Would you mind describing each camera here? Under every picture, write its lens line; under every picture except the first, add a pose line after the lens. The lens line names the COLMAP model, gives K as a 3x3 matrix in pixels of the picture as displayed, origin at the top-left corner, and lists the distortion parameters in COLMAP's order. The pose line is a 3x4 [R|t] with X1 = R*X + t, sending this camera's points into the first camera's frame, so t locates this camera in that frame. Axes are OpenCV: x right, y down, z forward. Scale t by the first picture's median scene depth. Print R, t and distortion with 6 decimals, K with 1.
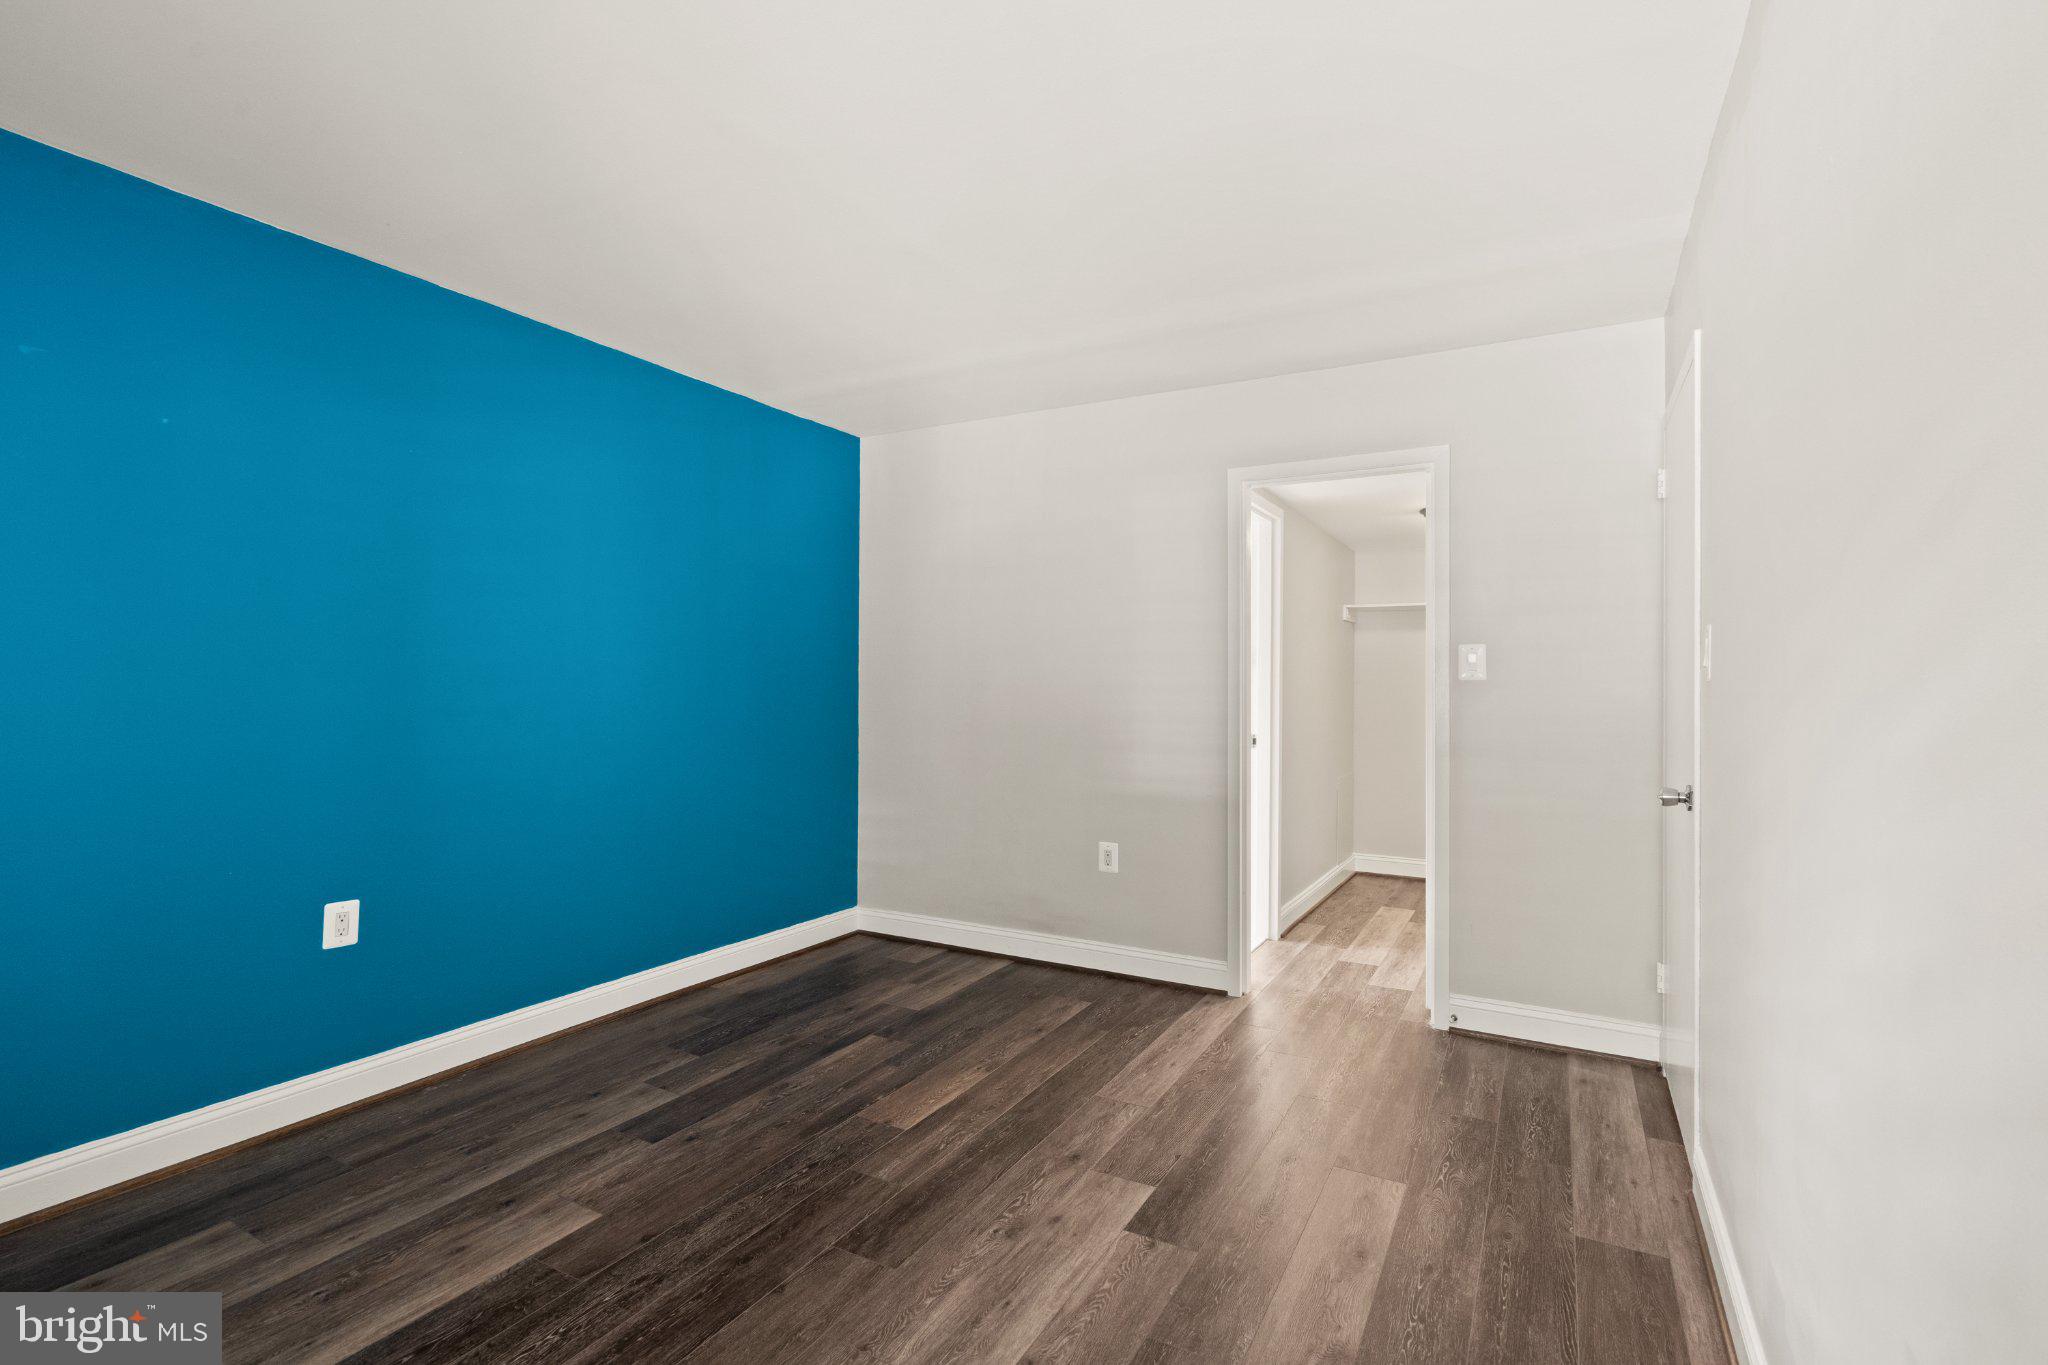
lens RADIAL K [[967.6, 0, 1025.1], [0, 967.6, 680.5], [0, 0, 1]] dist [-0.002538, 0.000284]
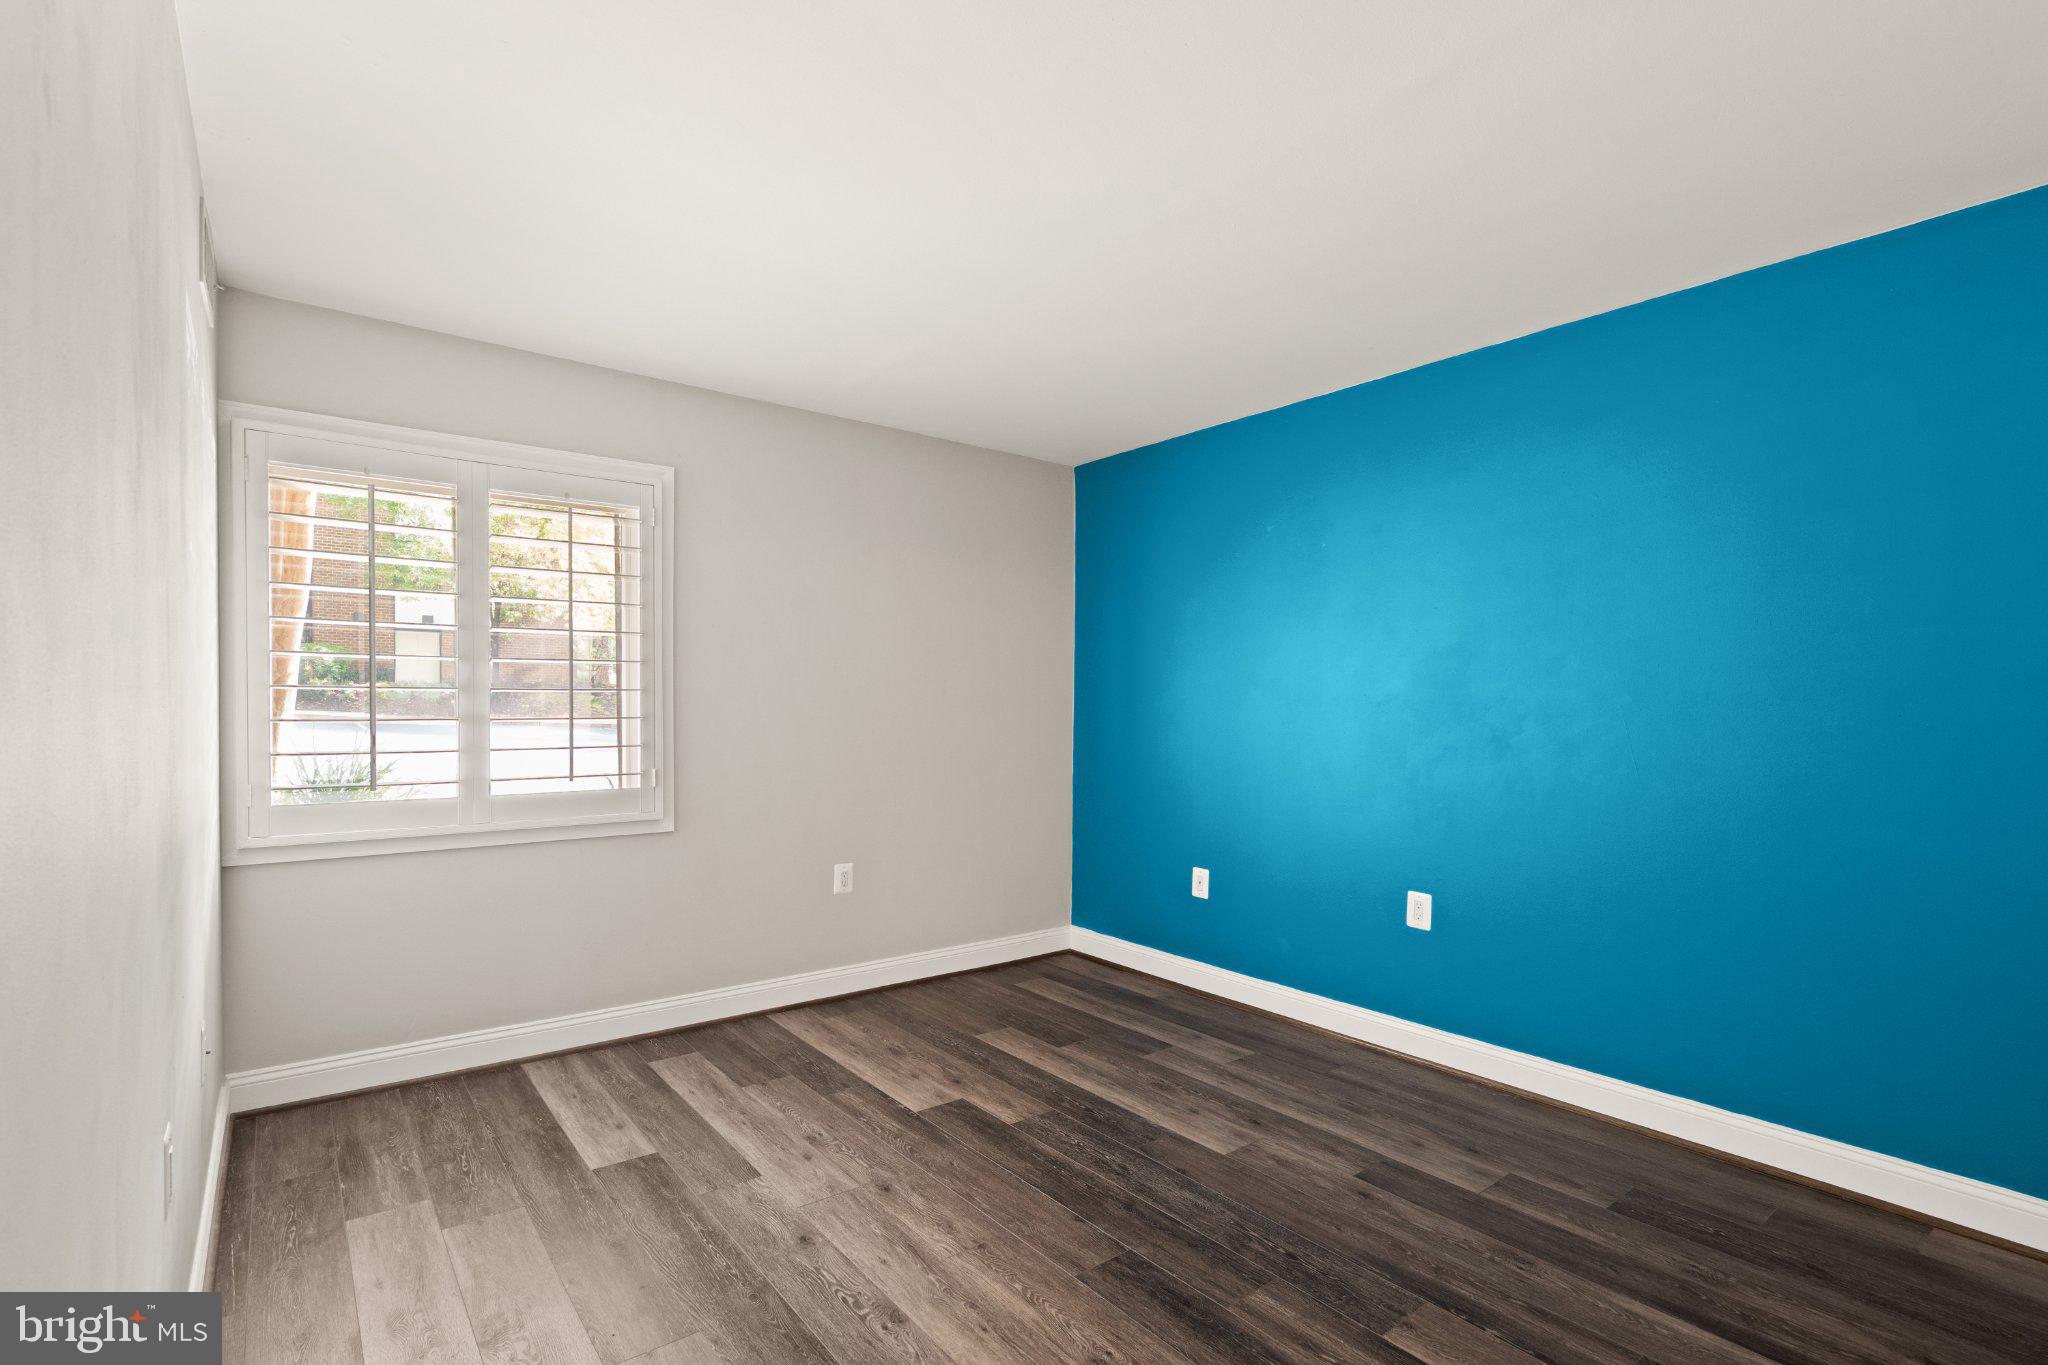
lens RADIAL K [[967.6, 0, 1022.1], [0, 967.6, 702.6], [0, 0, 1]] dist [-0.002538, 0.000284]
pose [[-0.400490, -0.014820, -0.916181, 0.680125], [-0.005718, 0.999890, -0.013674, 0.004625], [0.916283, -0.000238, -0.400531, 1.091189]]
